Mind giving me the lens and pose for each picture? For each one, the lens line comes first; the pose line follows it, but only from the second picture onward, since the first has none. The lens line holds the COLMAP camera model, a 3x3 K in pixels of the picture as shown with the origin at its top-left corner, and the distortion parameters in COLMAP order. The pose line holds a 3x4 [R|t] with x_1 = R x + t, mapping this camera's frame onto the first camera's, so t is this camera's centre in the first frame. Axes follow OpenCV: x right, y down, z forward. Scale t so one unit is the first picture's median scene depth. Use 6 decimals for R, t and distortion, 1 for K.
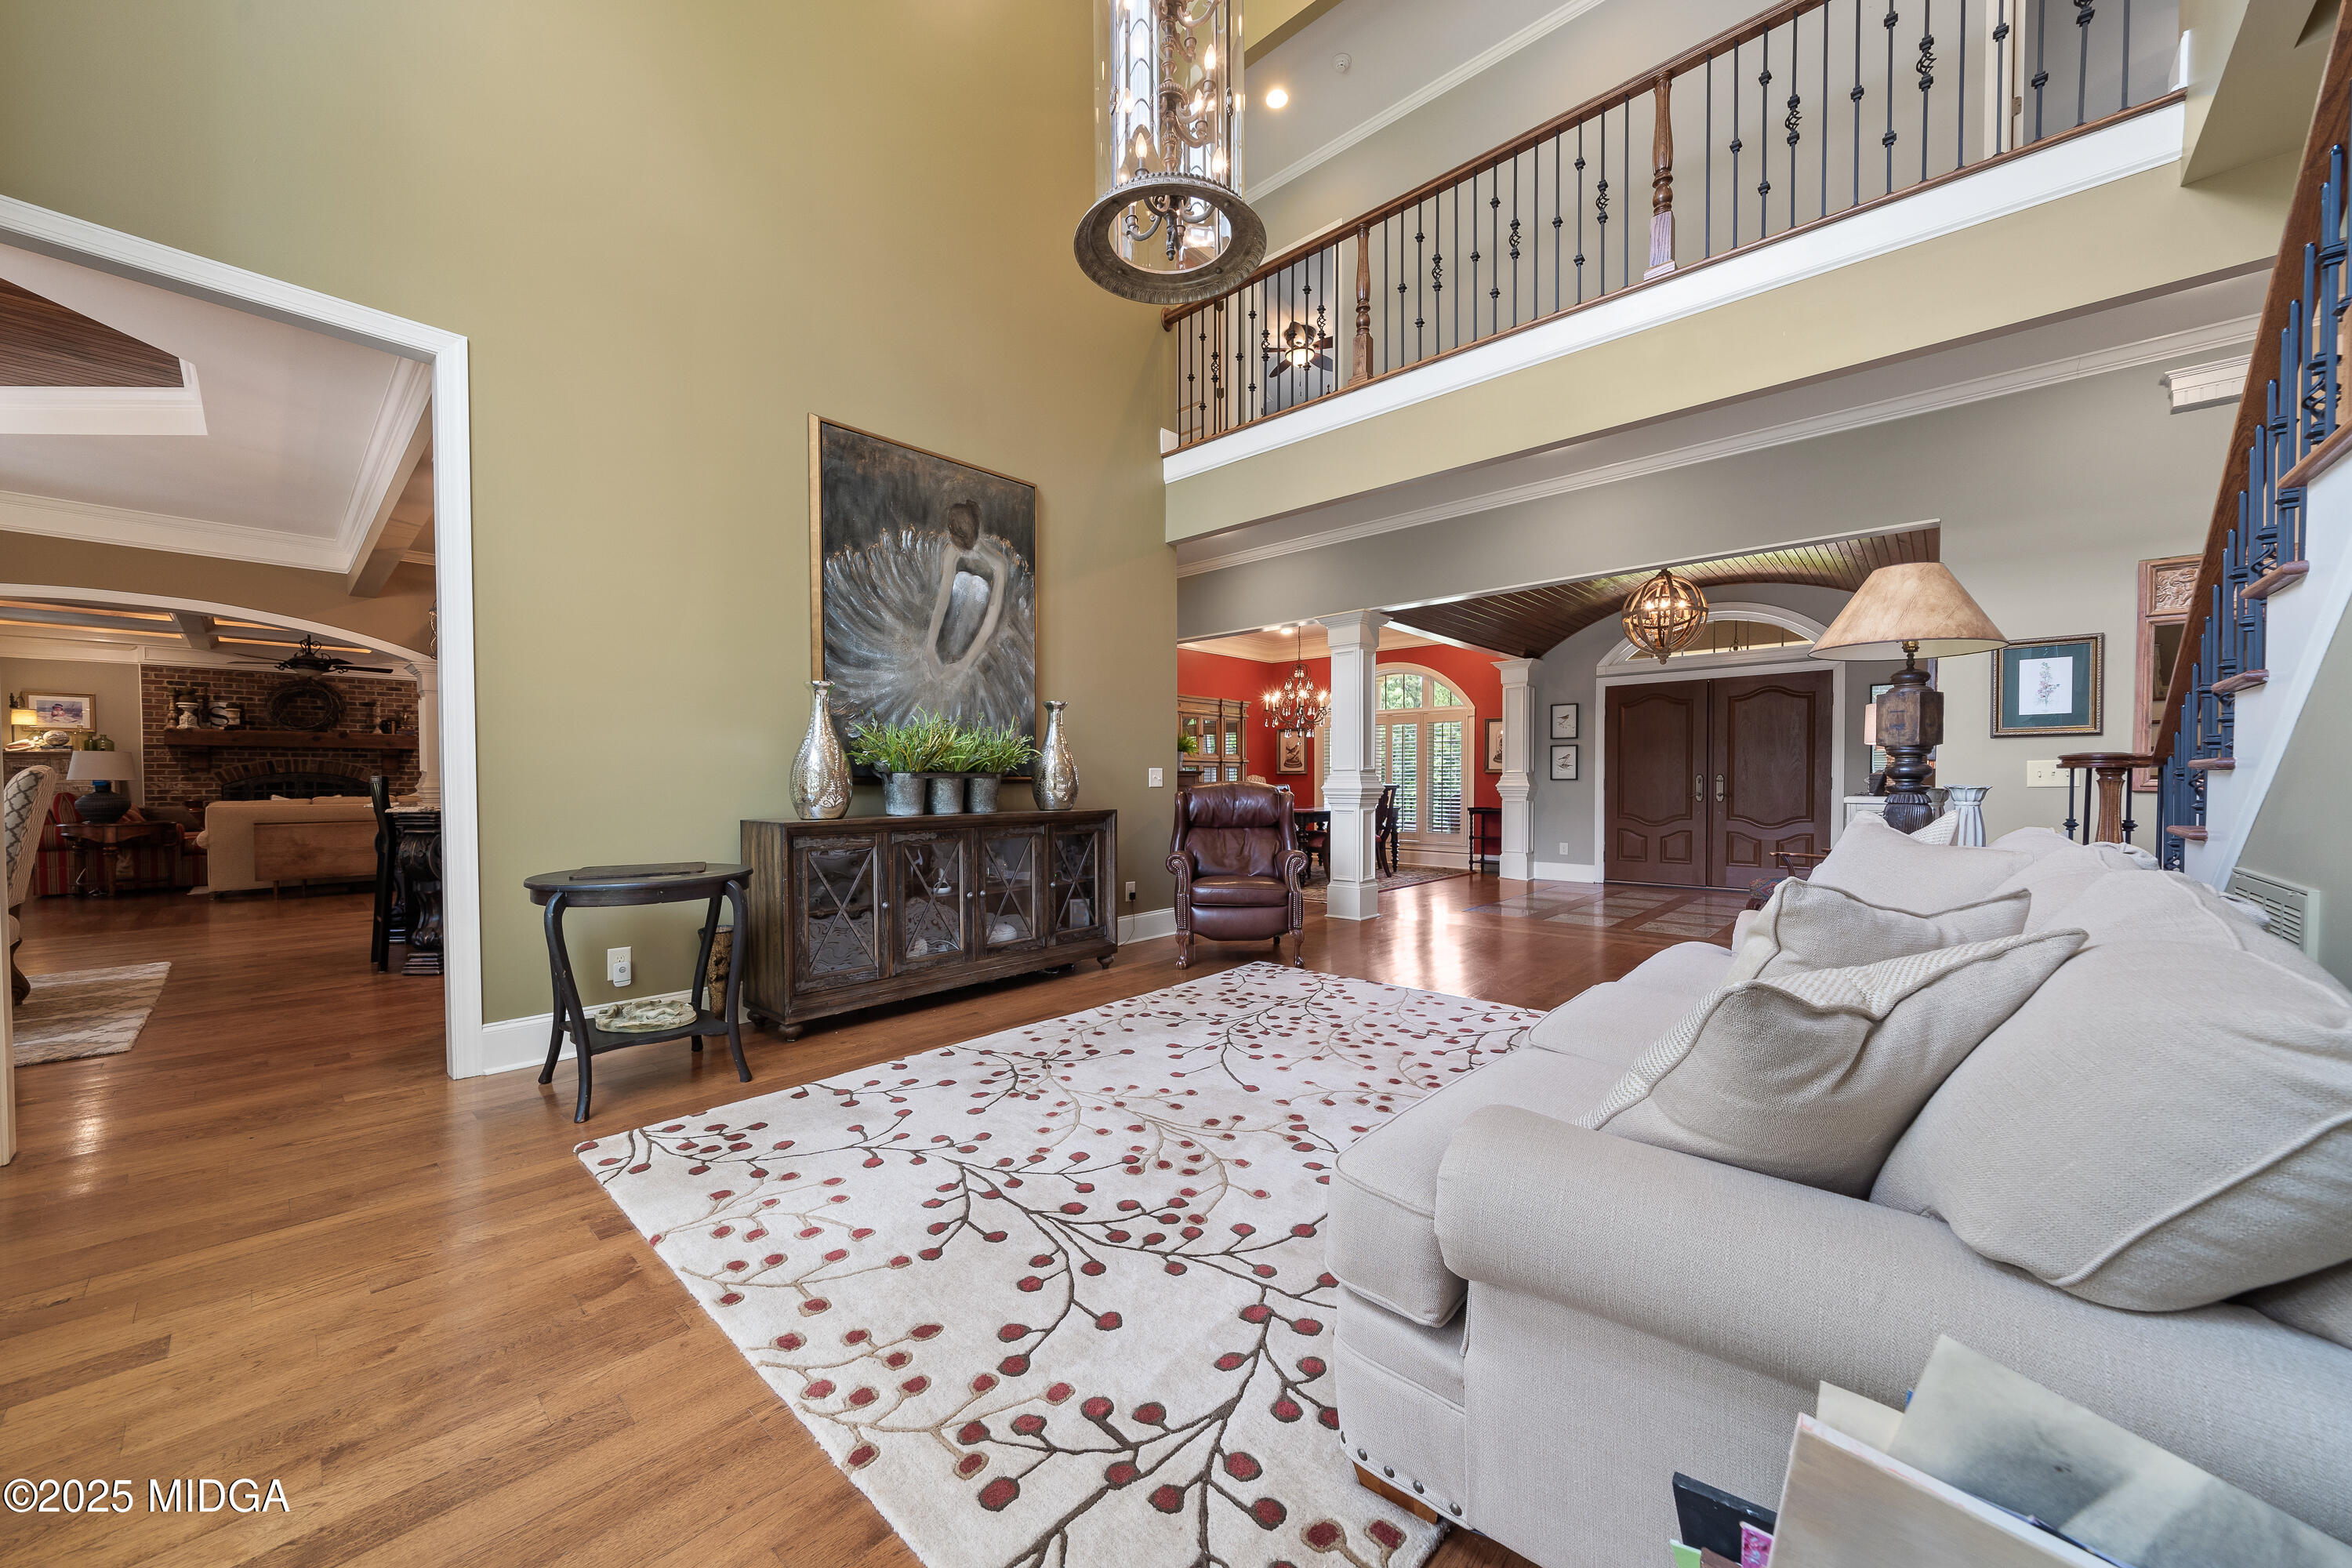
lens RADIAL K [[862.7, 0, 1165.6], [0, 862.7, 802.4], [0, 0, 1]] dist [-0.002313, 0.000479]
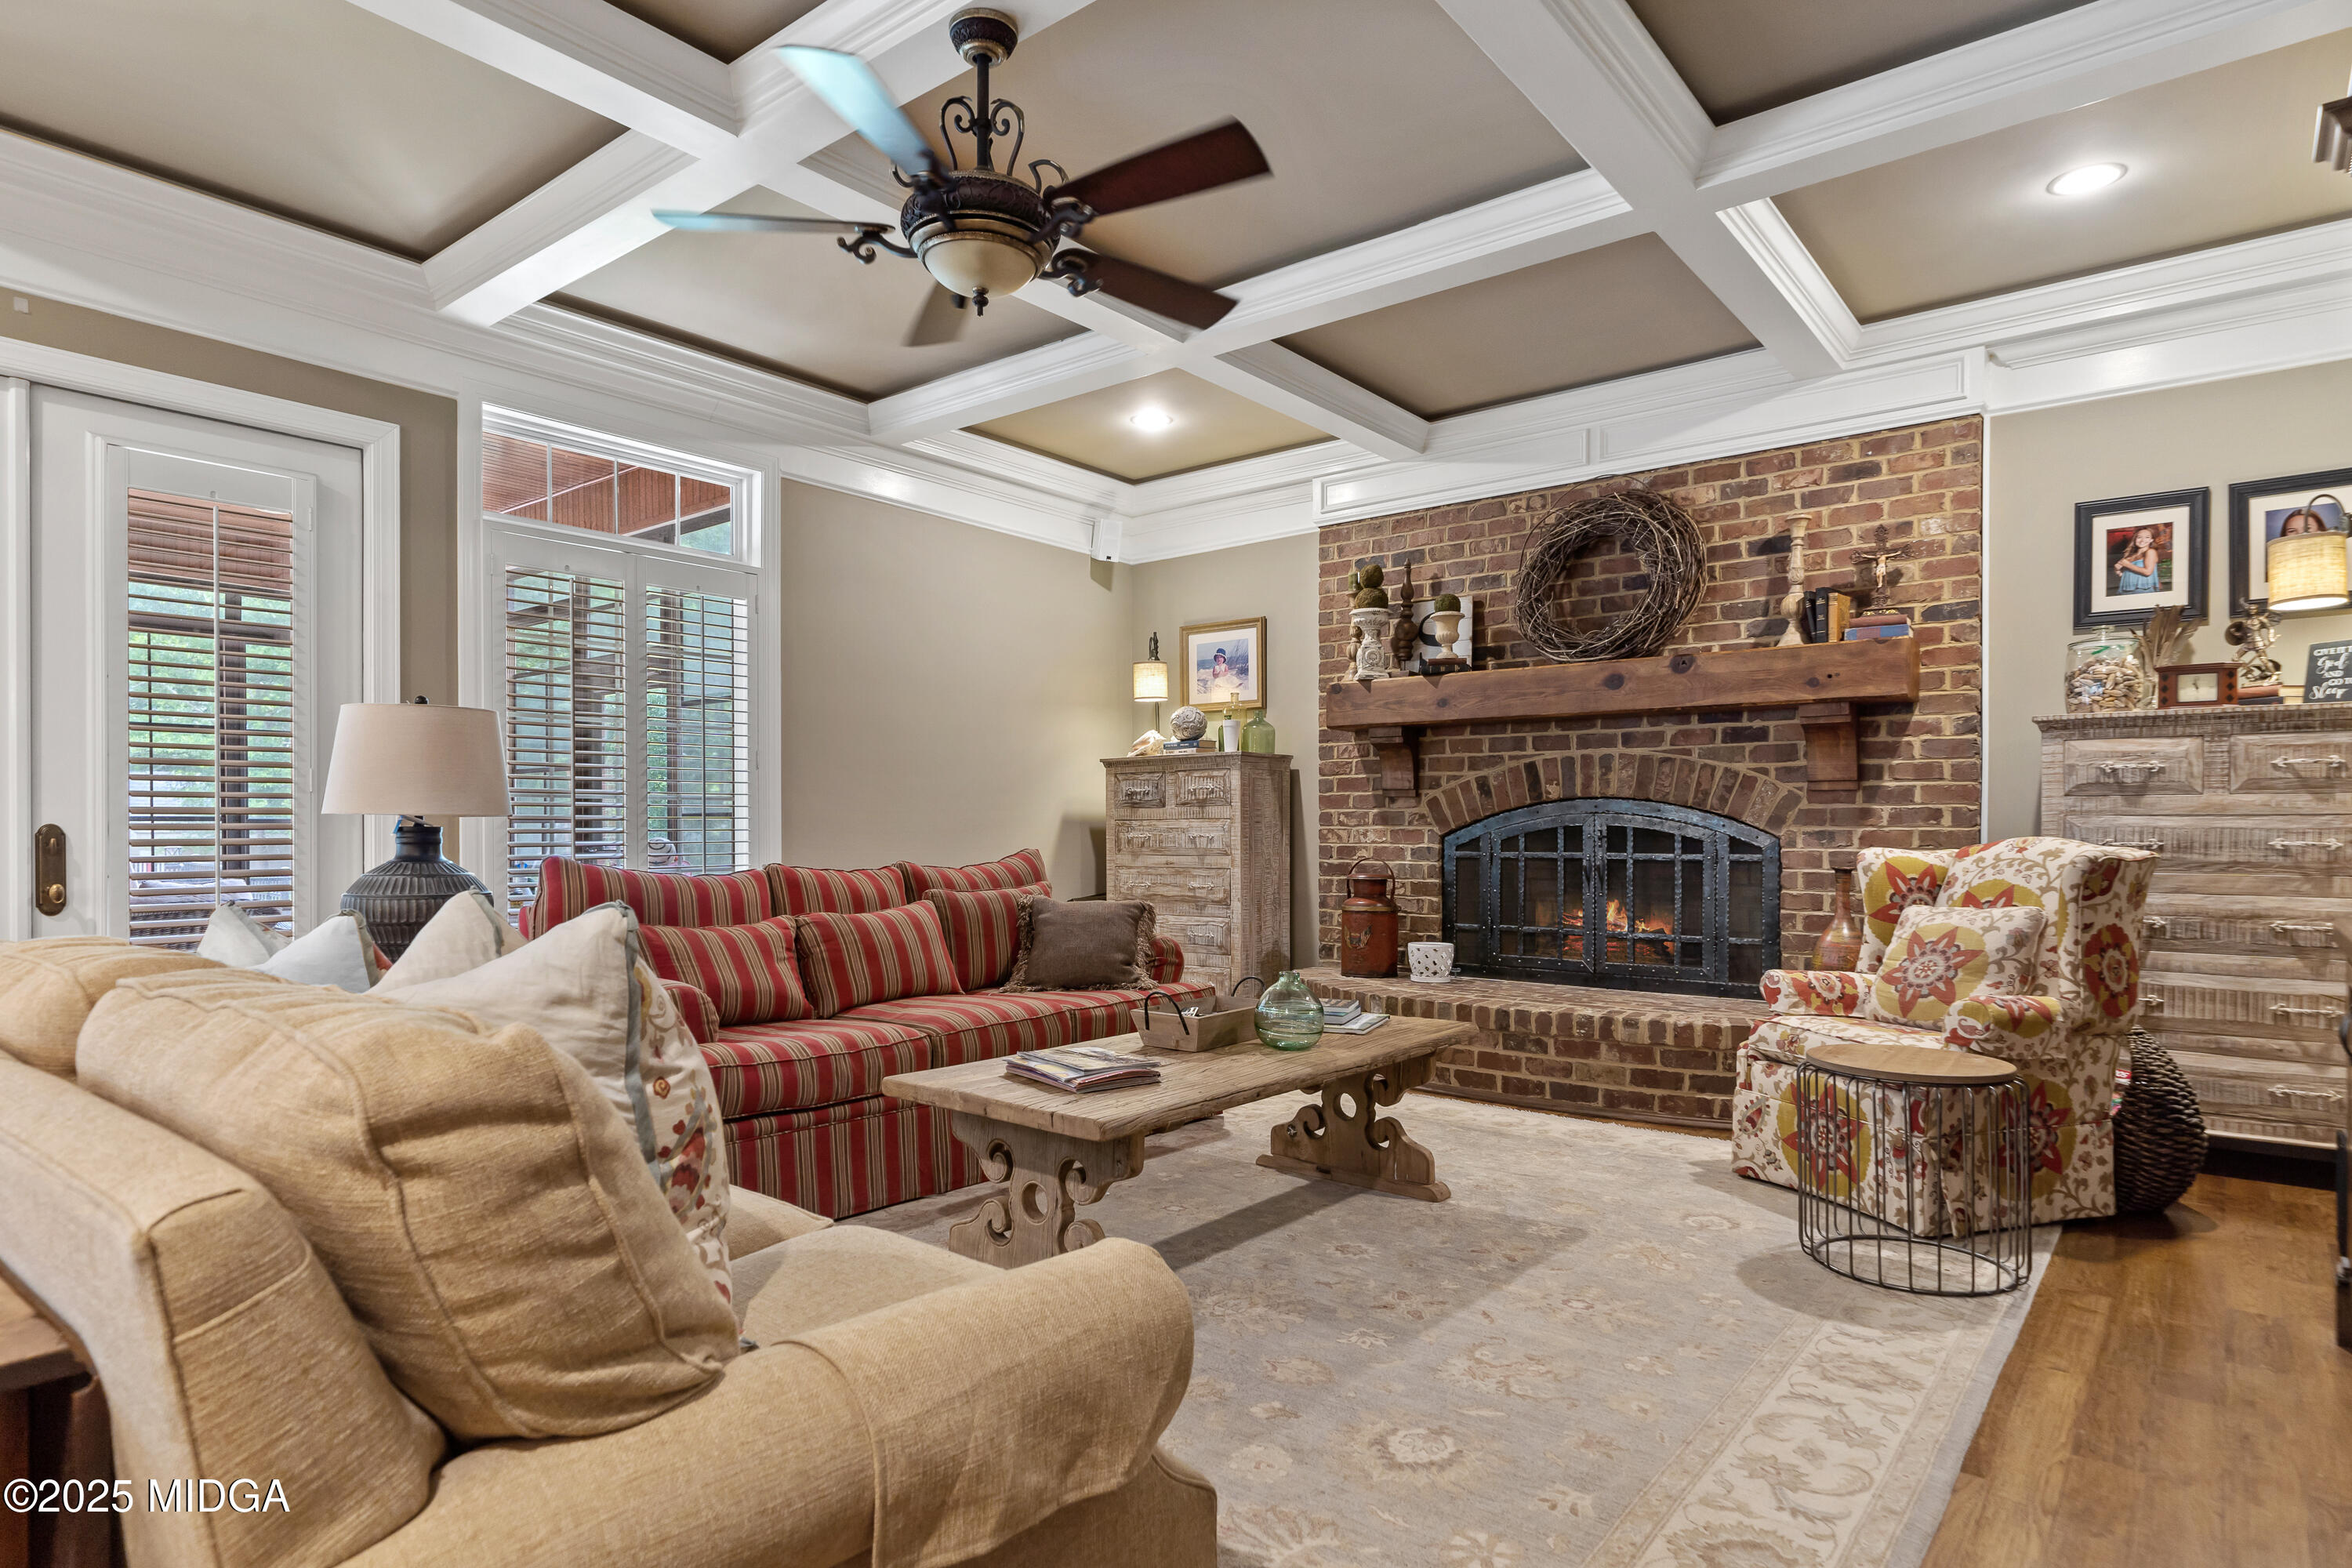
lens RADIAL K [[1316.1, 0, 1140.9], [0, 1316.1, 836.9], [0, 0, 1]] dist [0.001875, 0.000422]
pose [[0.062660, 0.011511, -0.997969, -0.621381], [-0.027247, 0.999581, 0.009819, -0.023709], [0.997663, 0.026576, 0.062948, 0.926932]]
